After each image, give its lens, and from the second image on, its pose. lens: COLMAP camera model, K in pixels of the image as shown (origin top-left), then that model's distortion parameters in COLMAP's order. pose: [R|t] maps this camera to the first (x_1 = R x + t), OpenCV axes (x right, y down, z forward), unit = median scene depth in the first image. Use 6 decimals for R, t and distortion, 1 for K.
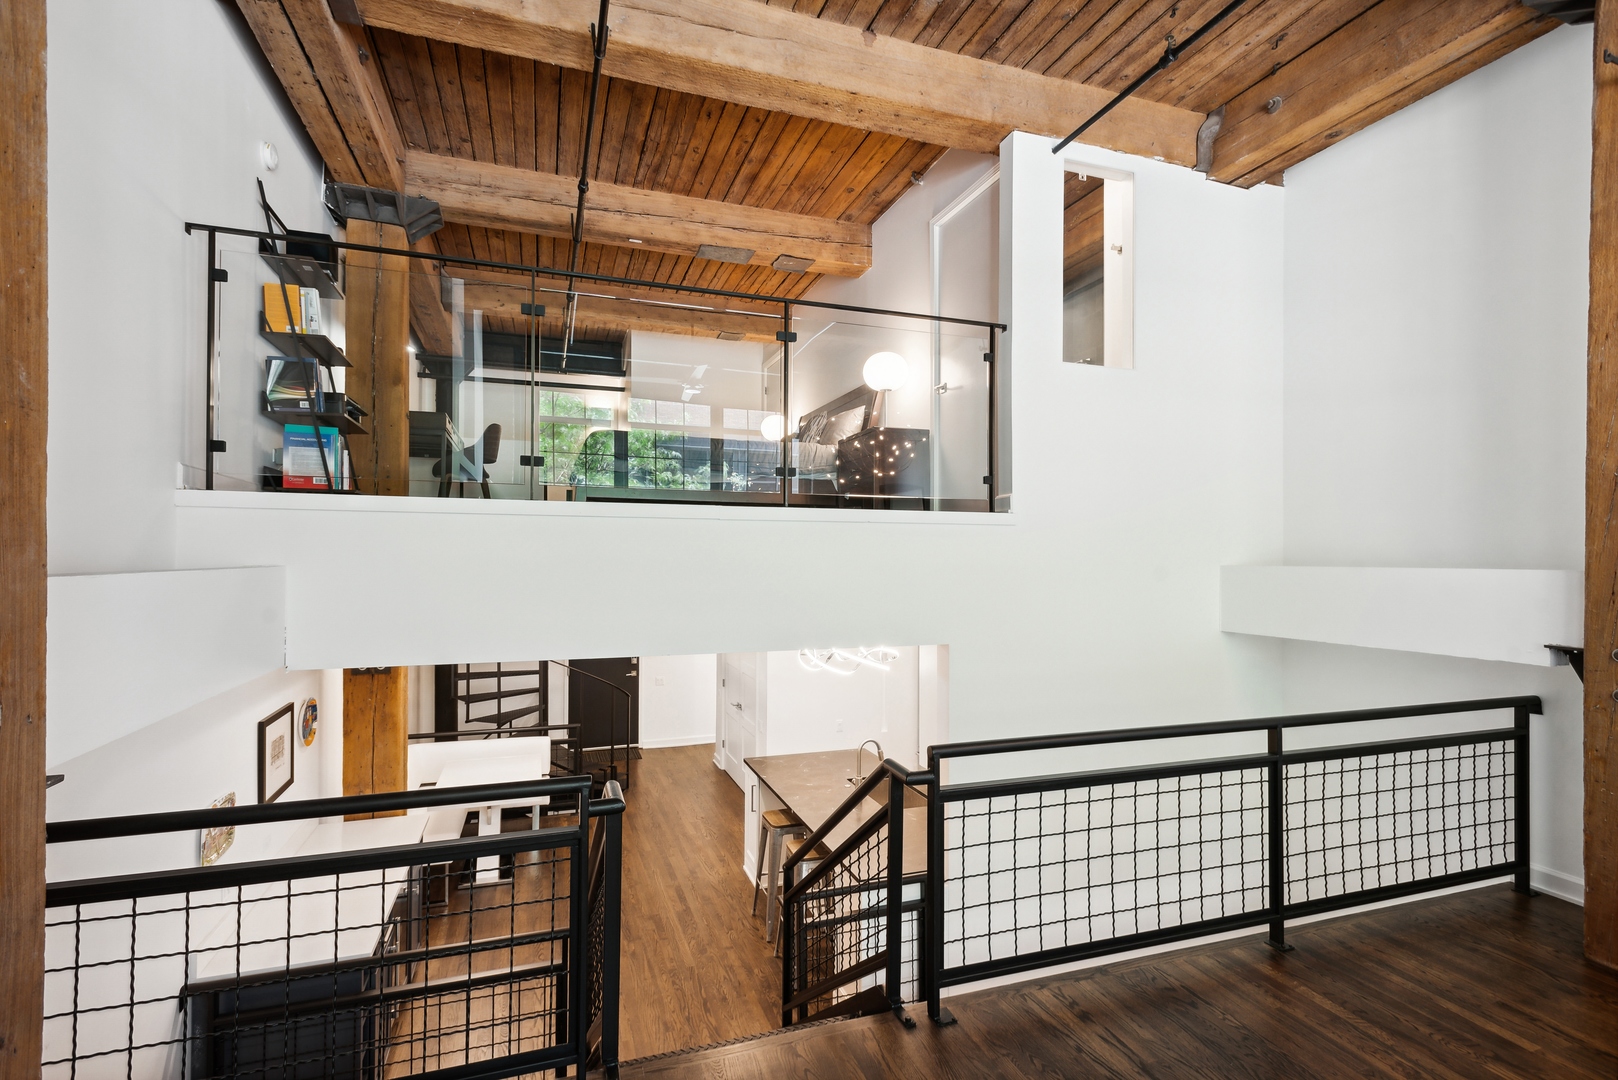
lens RADIAL K [[775.6, 0, 809.0], [0, 775.6, 540.0], [0, 0, 1]] dist [0.000769, -0.000089]
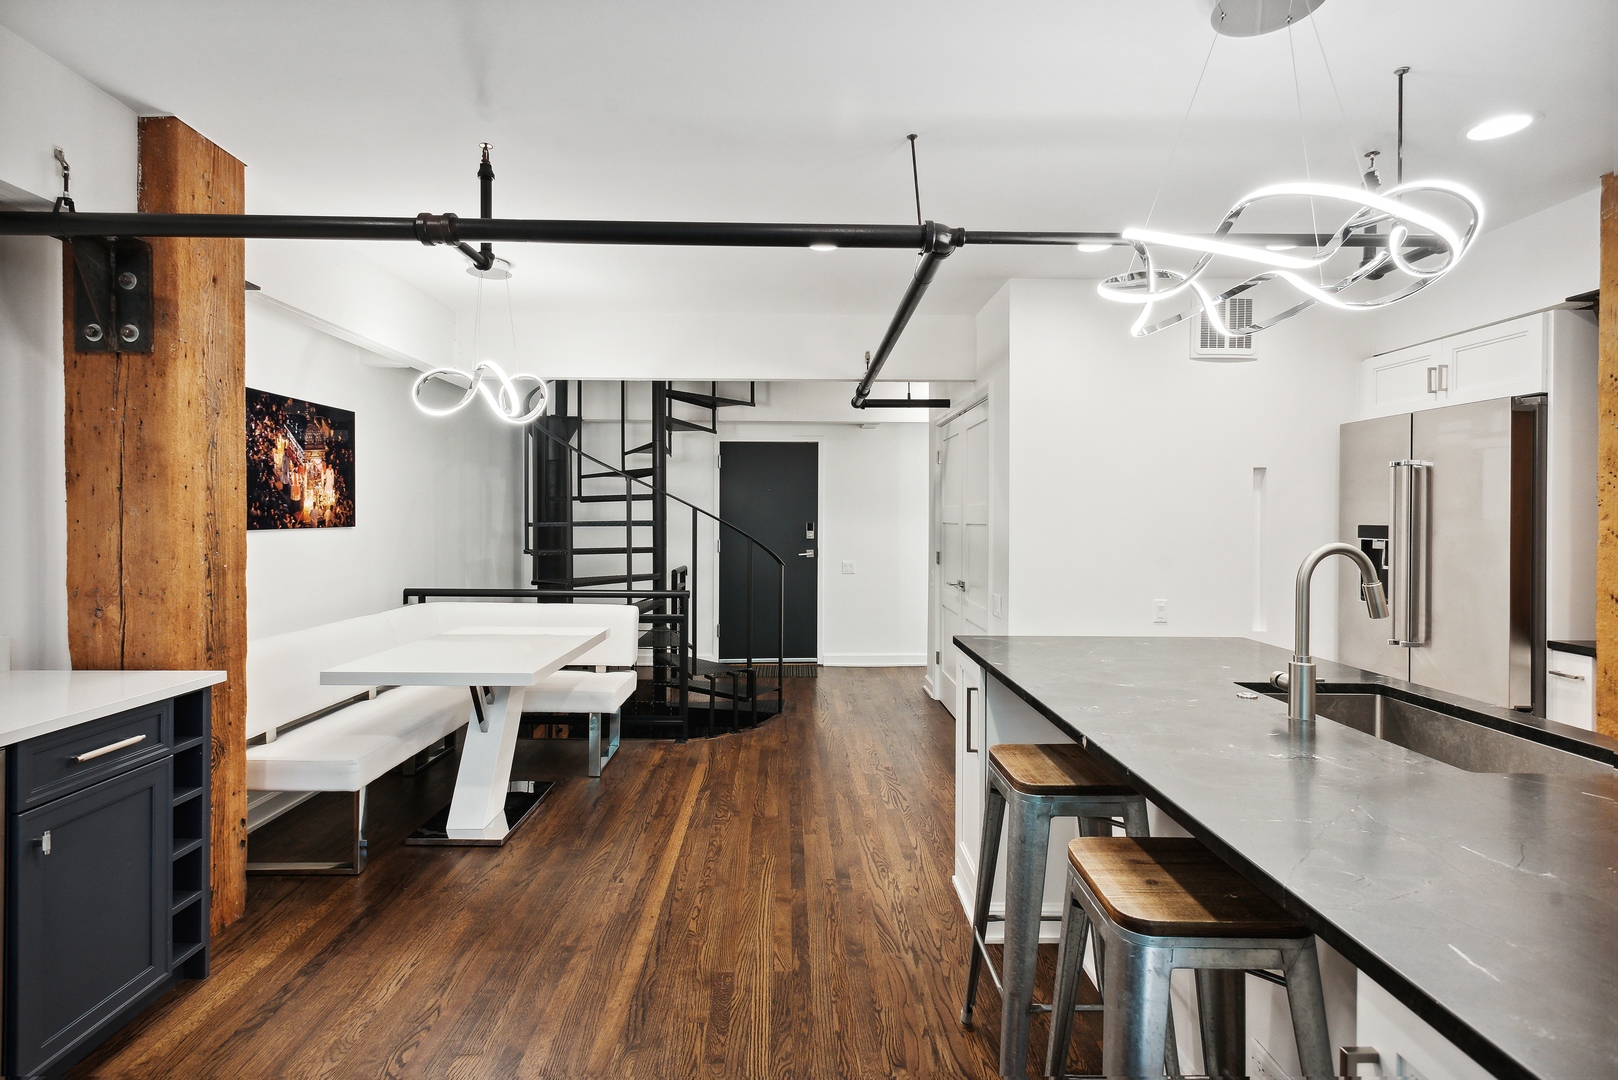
lens RADIAL K [[786.2, 0, 807.1], [0, 786.2, 507.5], [0, 0, 1]] dist [0.011812, -0.000790]
pose [[0.950538, 0.002616, -0.310597, -0.023775], [-0.003661, 0.999989, -0.002780, 0.210871], [0.310587, 0.003780, 0.950538, 0.545192]]
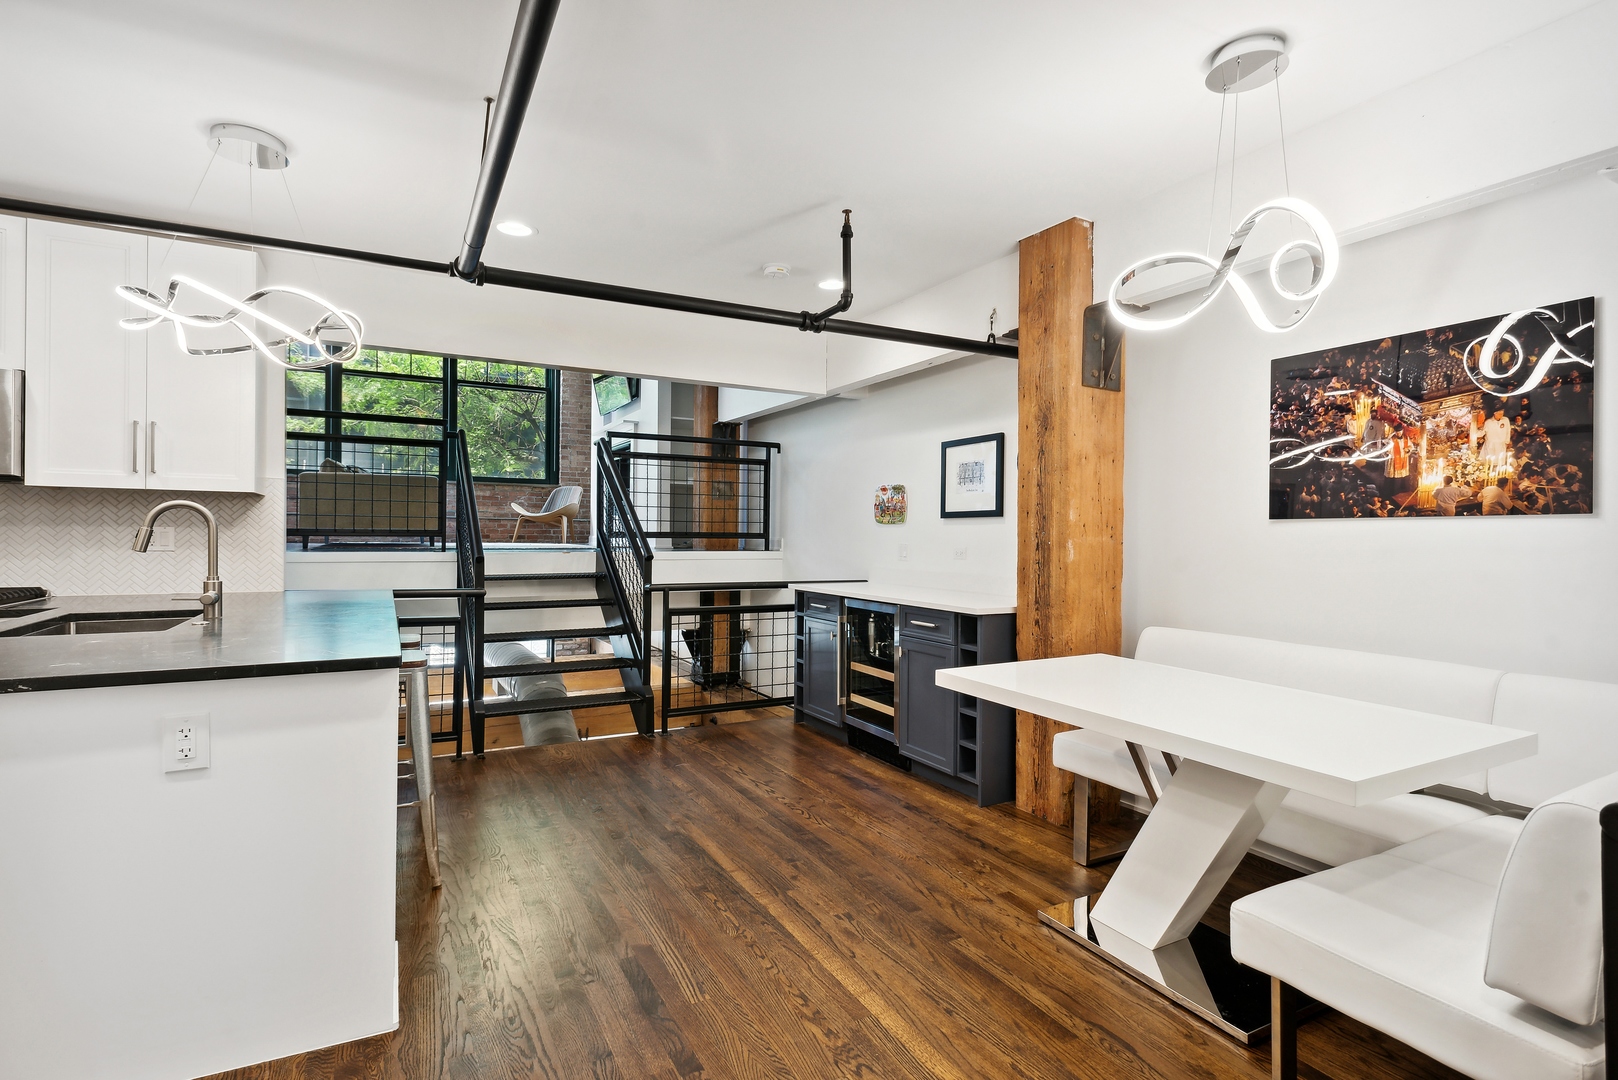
lens RADIAL K [[789.2, 0, 808.1], [0, 789.2, 534.8], [0, 0, 1]] dist [0.003097, -0.000663]
pose [[-0.987251, -0.009562, -0.158886, -0.172894], [-0.008136, 0.999921, -0.009622, 0.238567], [0.158966, -0.008207, -0.987250, 1.254222]]
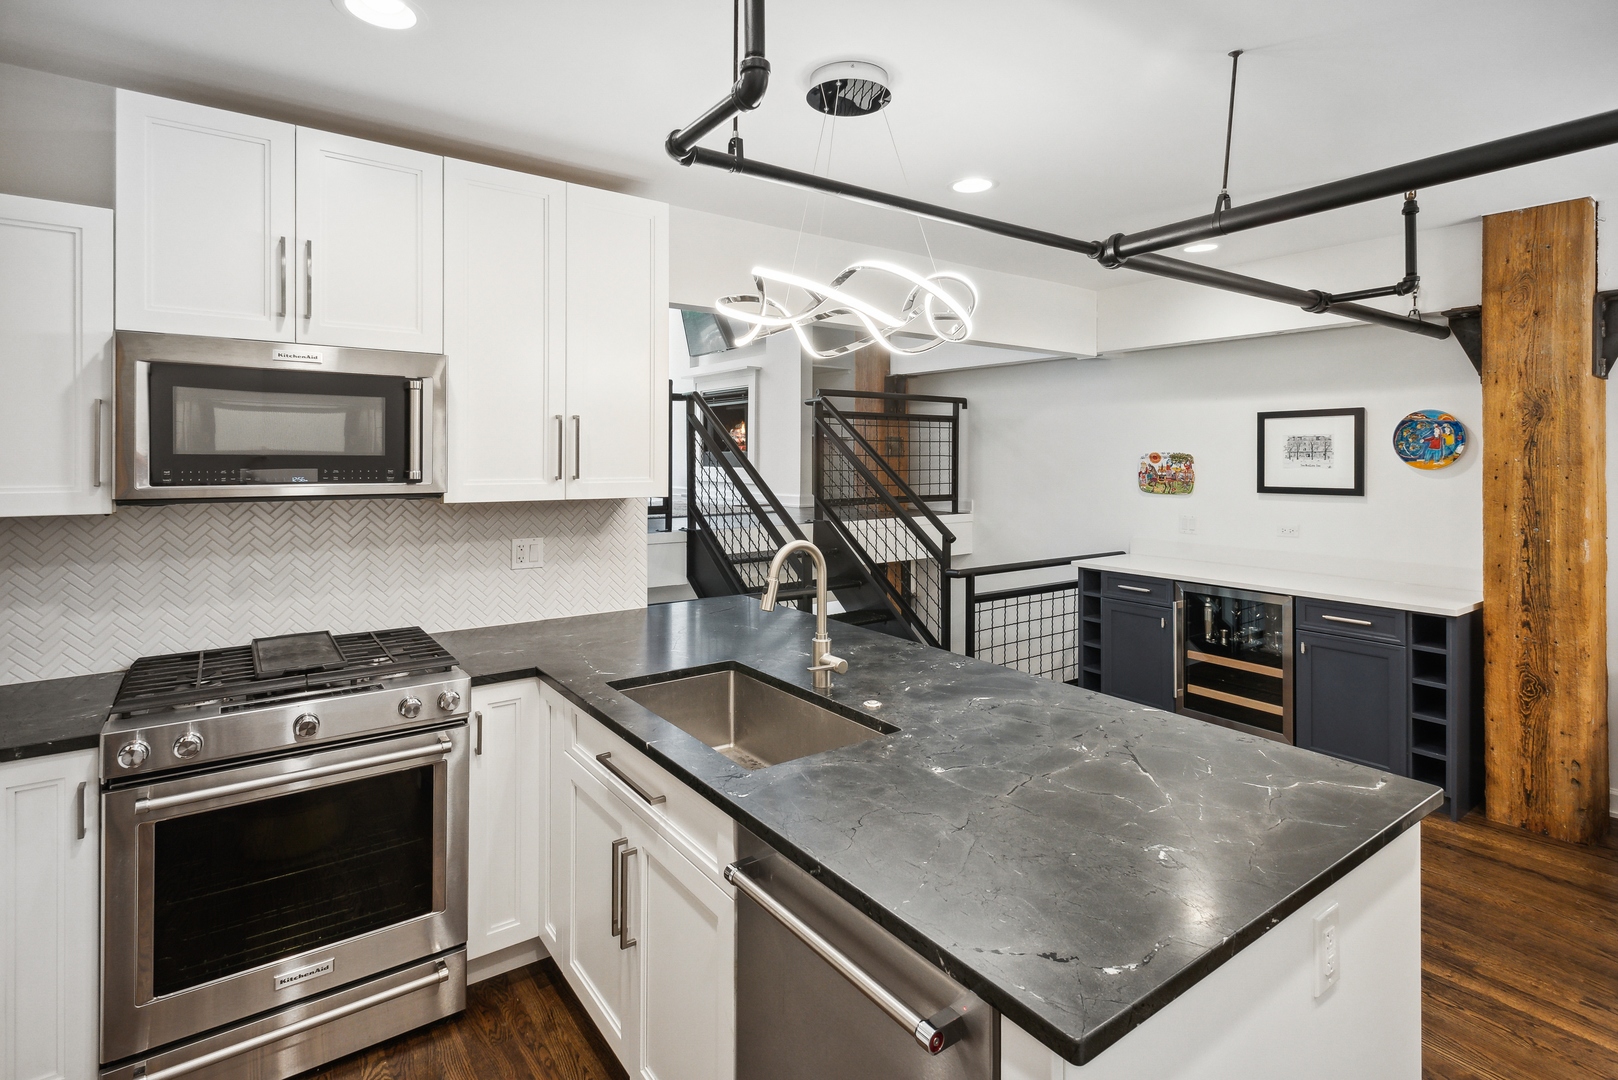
lens RADIAL K [[788.9, 0, 813.1], [0, 788.9, 459.7], [0, 0, 1]] dist [0.001752, -0.000845]
pose [[-0.960197, 0.000559, -0.279324, 0.131384], [0.002571, 0.999973, -0.006836, 0.193949], [0.279313, -0.007282, -0.960172, 1.120799]]
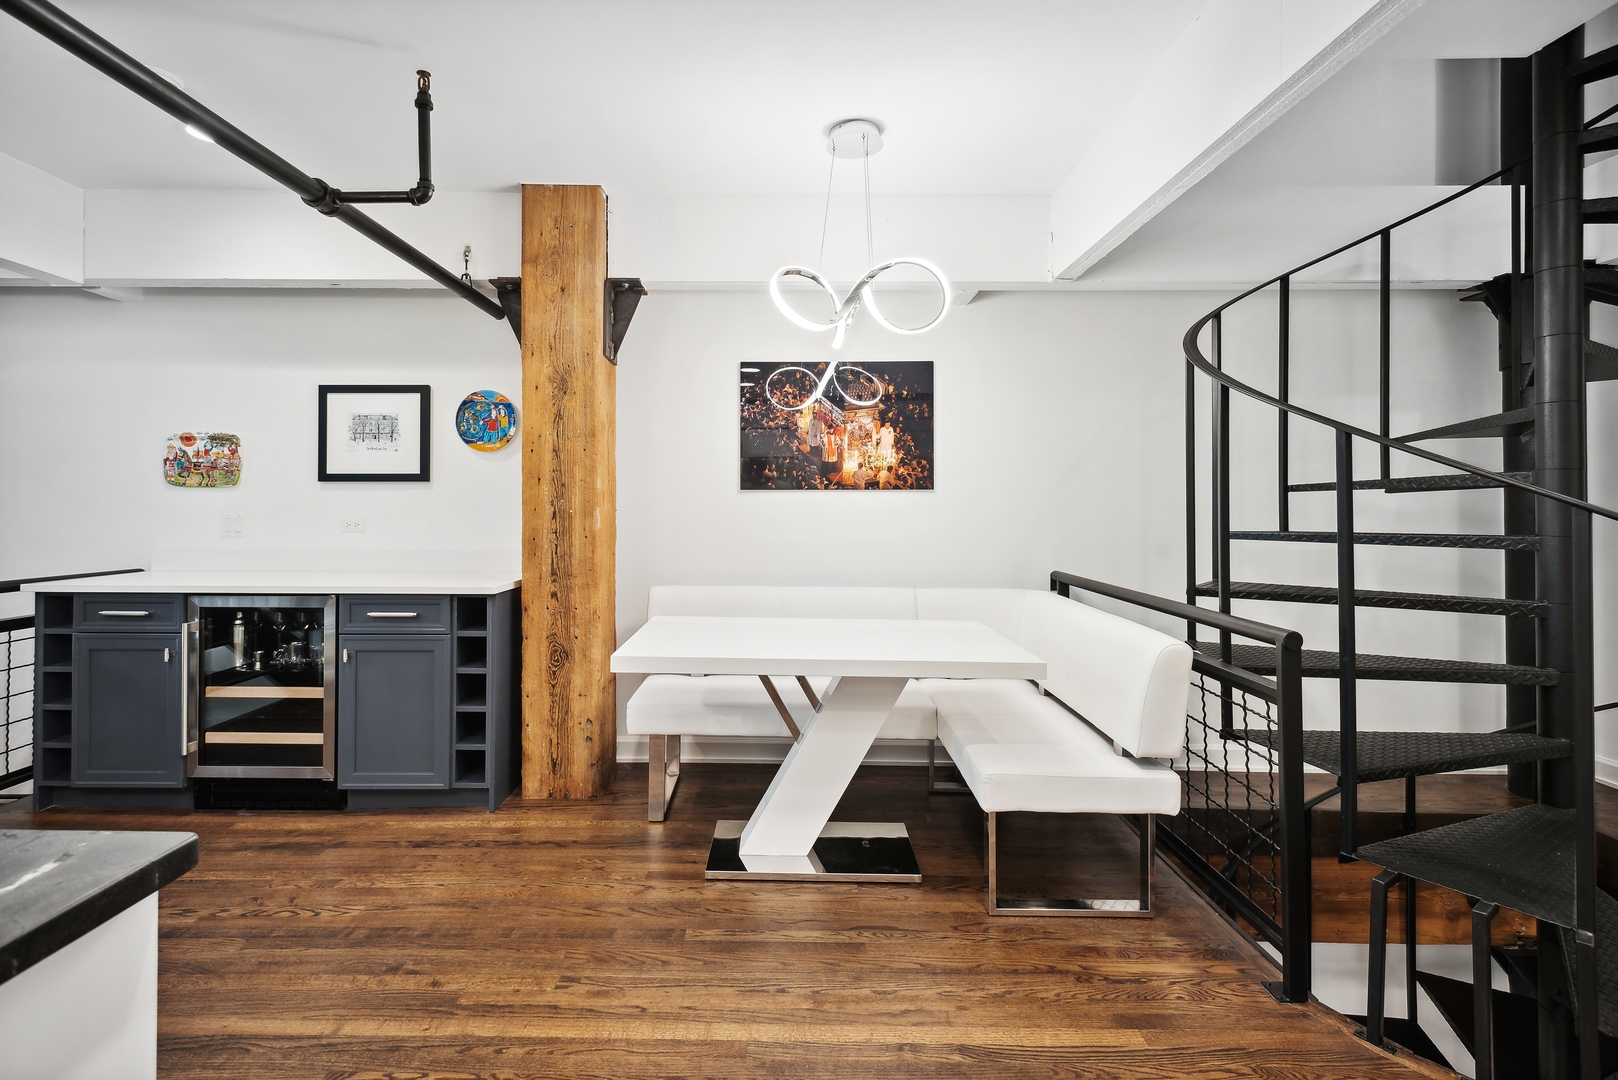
lens RADIAL K [[764.3, 0, 772.9], [0, 764.3, 501.6], [0, 0, 1]] dist [0.007703, -0.000157]
pose [[-0.346651, -0.006798, -0.937970, -0.014669], [0.004883, 0.999947, -0.009052, 0.236775], [0.937982, -0.007718, -0.346599, 1.073325]]
